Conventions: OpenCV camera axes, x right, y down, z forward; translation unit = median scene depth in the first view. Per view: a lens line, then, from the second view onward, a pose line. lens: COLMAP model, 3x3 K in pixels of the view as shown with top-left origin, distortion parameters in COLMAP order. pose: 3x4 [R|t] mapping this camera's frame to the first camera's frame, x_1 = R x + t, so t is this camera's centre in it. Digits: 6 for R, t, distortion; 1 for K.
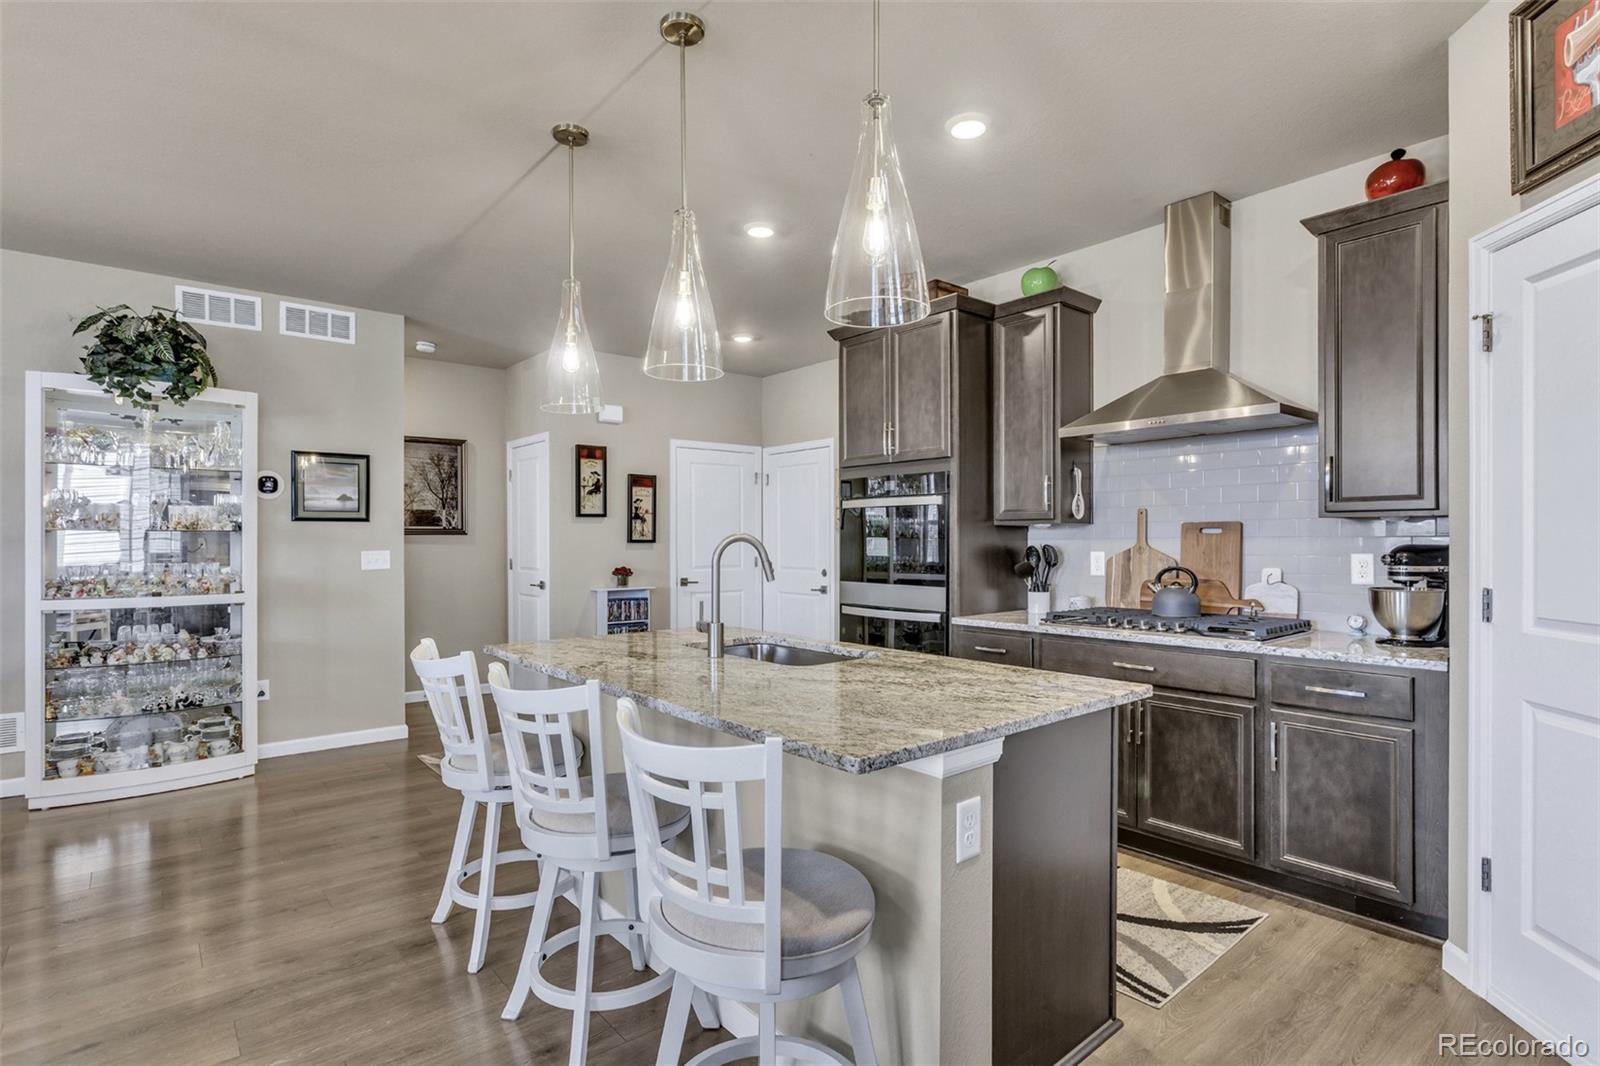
lens RADIAL K [[790.2, 0, 785.5], [0, 790.2, 537.6], [0, 0, 1]] dist [-0.008864, 0.005348]
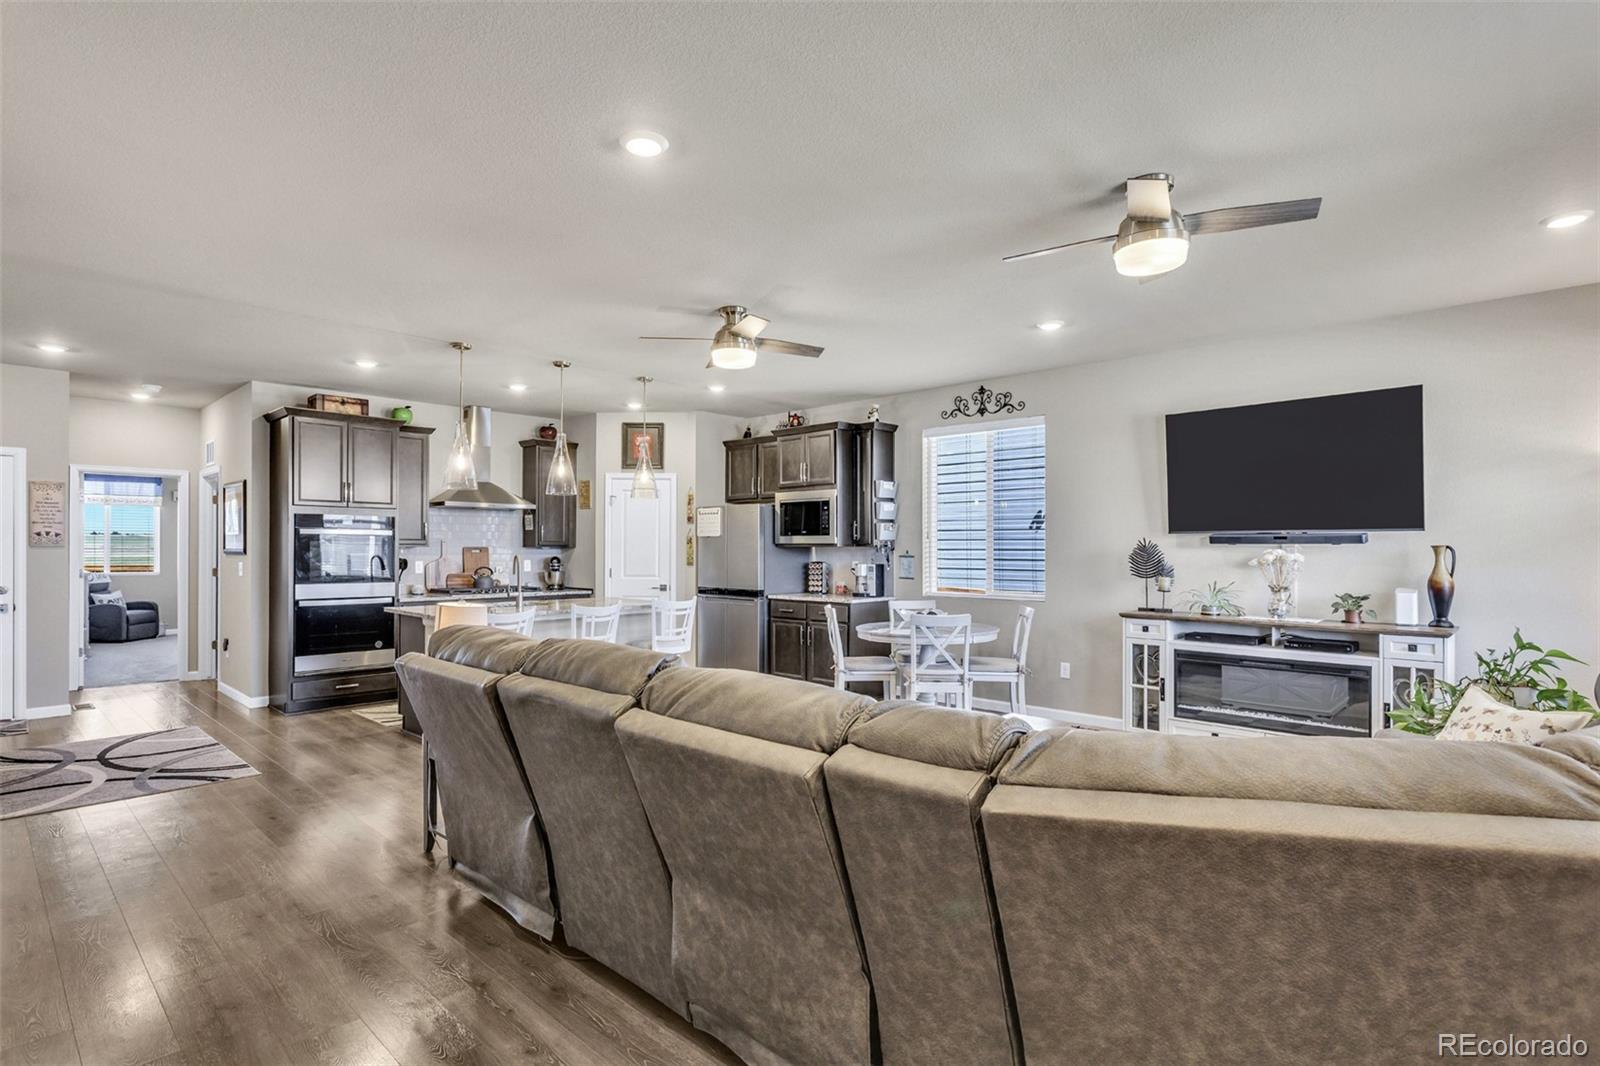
lens RADIAL K [[790.2, 0, 808.2], [0, 790.2, 552.4], [0, 0, 1]] dist [-0.008864, 0.005348]
pose [[-0.131336, -0.003381, 0.991332, -1.356779], [-0.007637, 0.999968, 0.002399, -0.012490], [-0.991308, -0.007256, -0.131358, 0.249535]]
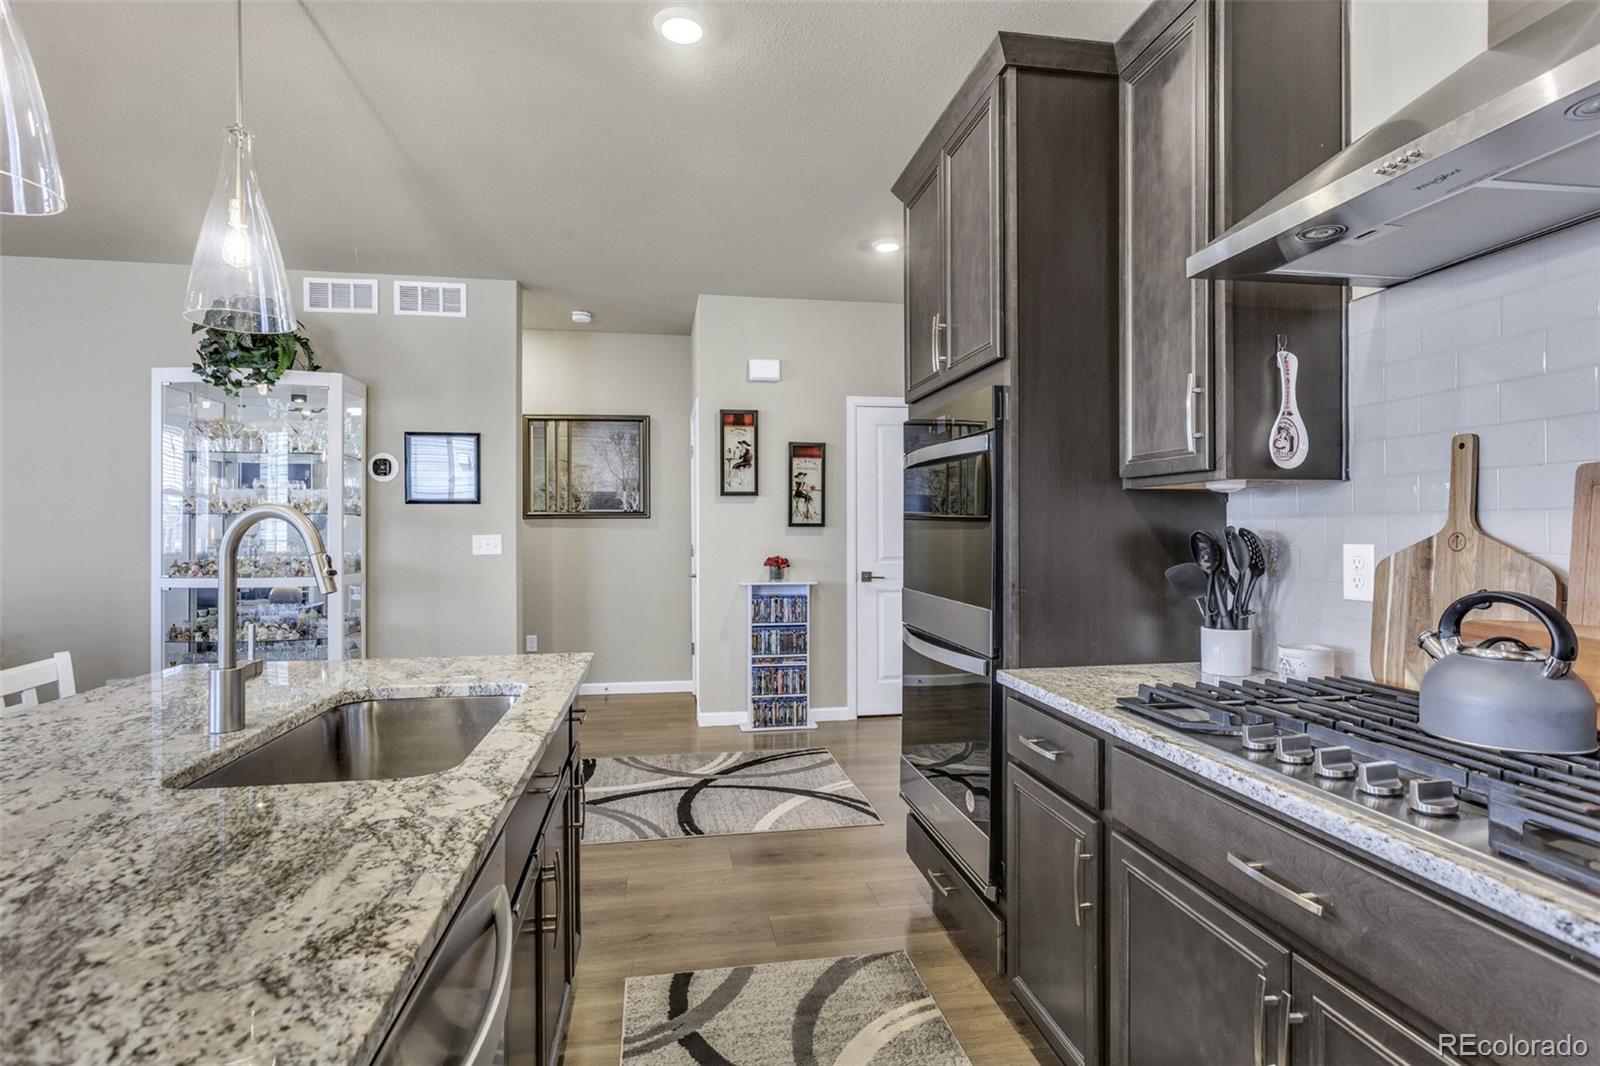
lens RADIAL K [[790.2, 0, 794.4], [0, 790.2, 526.6], [0, 0, 1]] dist [-0.008864, 0.005348]
pose [[0.865801, -0.000123, -0.500388, 0.281783], [0.001944, 0.999993, 0.003119, 0.005024], [0.500385, -0.003673, 0.865795, 0.390327]]
